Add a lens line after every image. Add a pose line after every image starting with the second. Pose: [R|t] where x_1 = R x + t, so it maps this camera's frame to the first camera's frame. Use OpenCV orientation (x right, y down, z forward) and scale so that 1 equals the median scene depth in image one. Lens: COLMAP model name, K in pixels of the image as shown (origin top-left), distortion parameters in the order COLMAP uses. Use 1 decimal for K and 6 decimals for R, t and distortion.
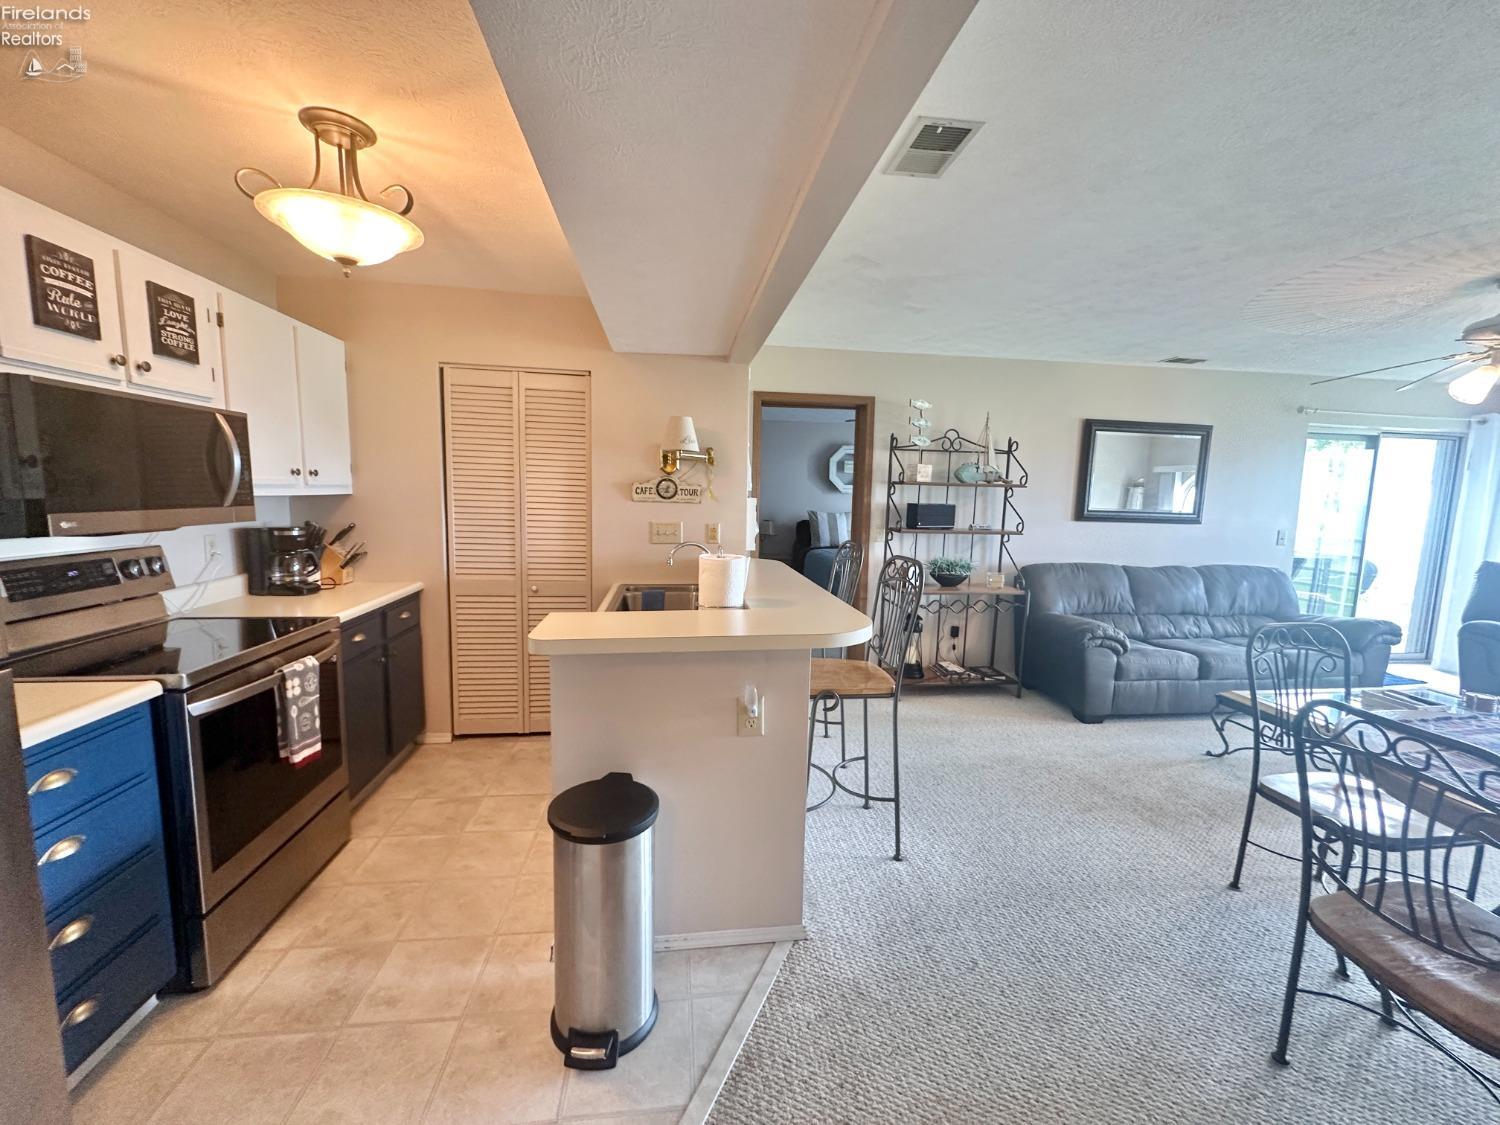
lens RADIAL K [[598.3, 0, 750.0], [0, 598.3, 562.5], [0, 0, 1]] dist [-0.002299, 0.000573]
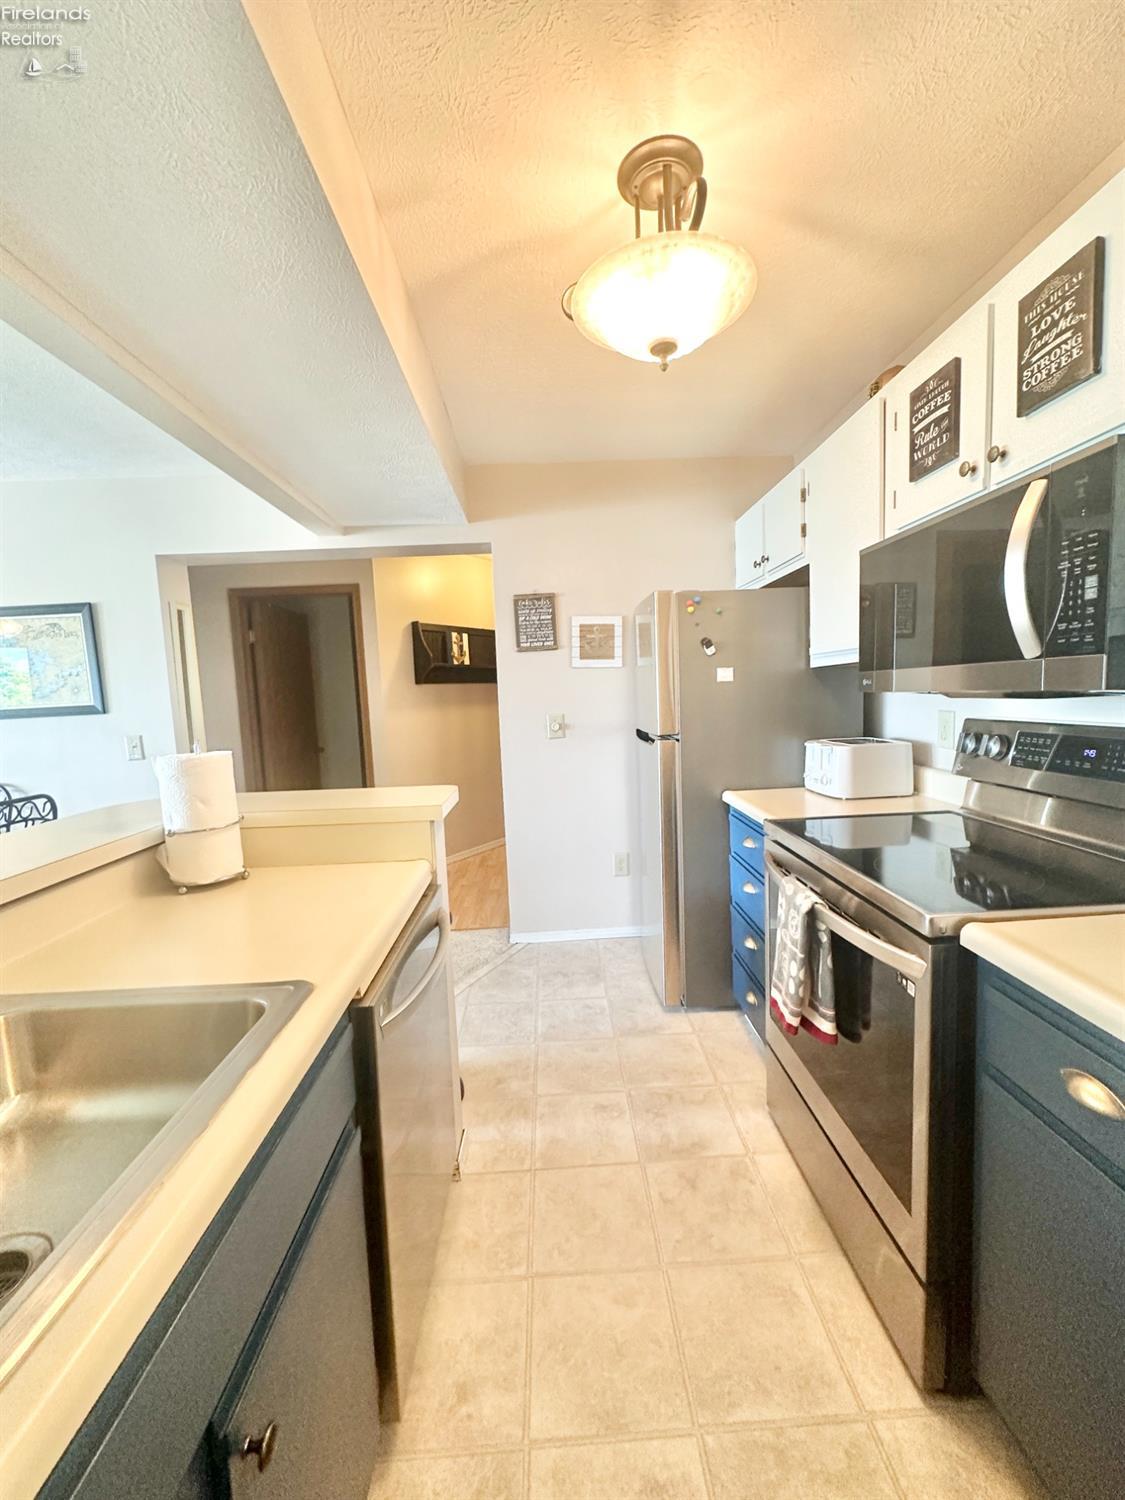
lens RADIAL K [[598.3, 0, 562.5], [0, 598.3, 750.0], [0, 0, 1]] dist [-0.002299, 0.000573]
pose [[-0.994823, 0.011944, 0.100923, -0.545435], [0.033357, 0.976427, 0.213255, -0.149050], [-0.095997, 0.215517, -0.971770, 1.656237]]
